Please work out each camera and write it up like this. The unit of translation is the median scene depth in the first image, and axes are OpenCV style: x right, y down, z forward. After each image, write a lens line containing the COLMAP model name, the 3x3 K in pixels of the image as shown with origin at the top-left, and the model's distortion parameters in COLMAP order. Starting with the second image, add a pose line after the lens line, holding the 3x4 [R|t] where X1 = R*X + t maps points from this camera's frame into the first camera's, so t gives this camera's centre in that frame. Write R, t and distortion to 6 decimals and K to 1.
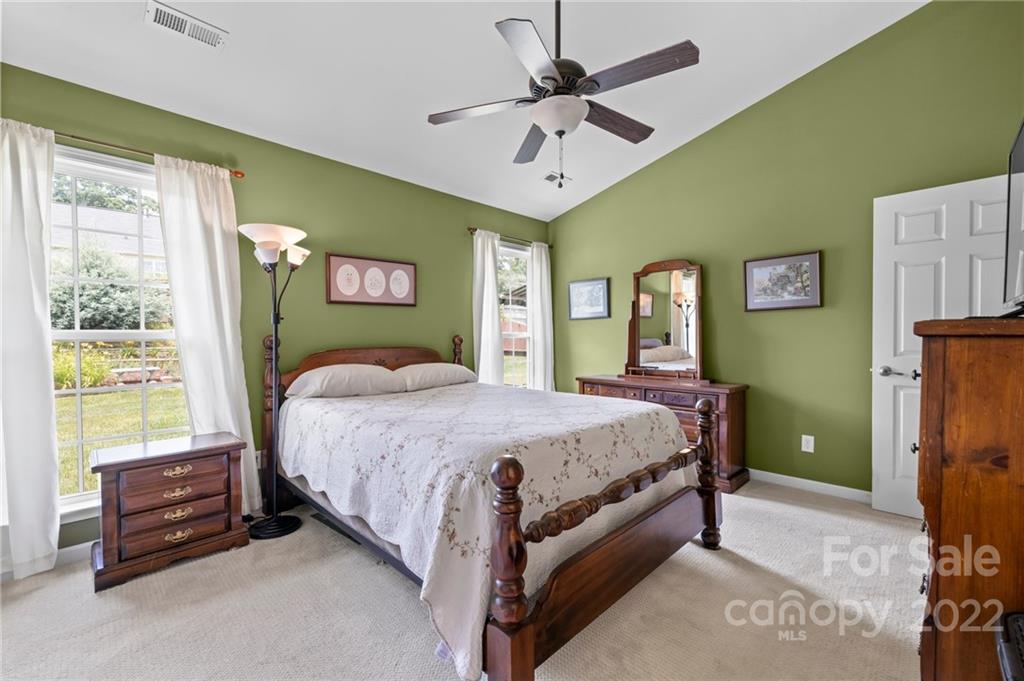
lens RADIAL K [[431.2, 0, 514.7], [0, 431.2, 342.7], [0, 0, 1]] dist [0.005230, 0.001309]
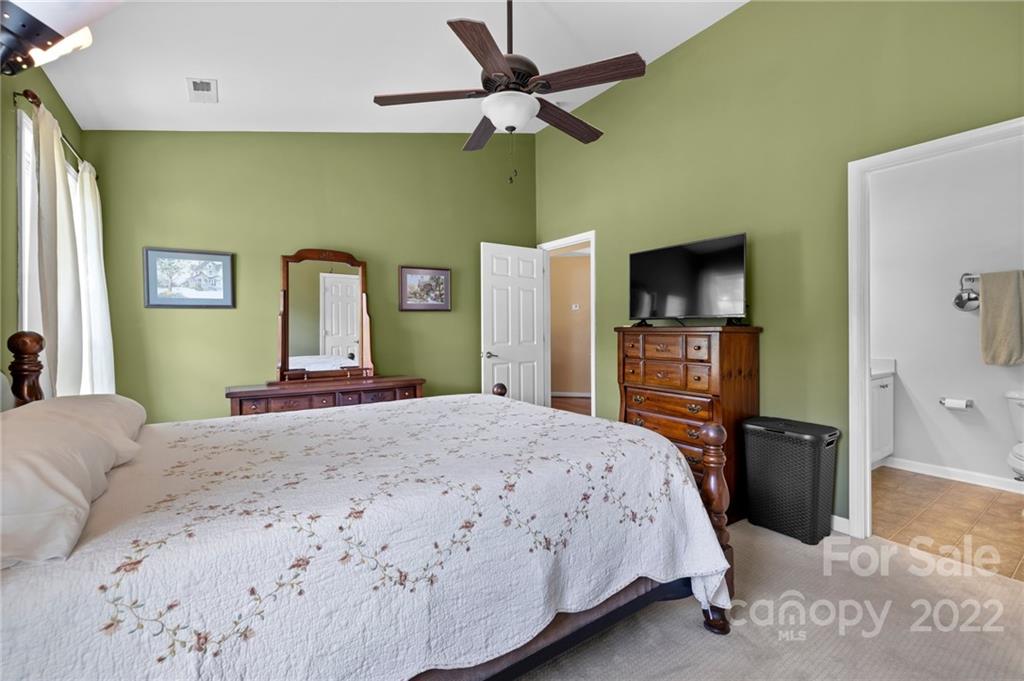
lens RADIAL K [[431.2, 0, 518.7], [0, 431.2, 330.6], [0, 0, 1]] dist [0.005230, 0.001309]
pose [[0.164448, -0.001803, 0.986384, -0.474751], [0.020036, 0.999798, -0.001513, -0.010252], [-0.986182, 0.020012, 0.164451, 0.445818]]
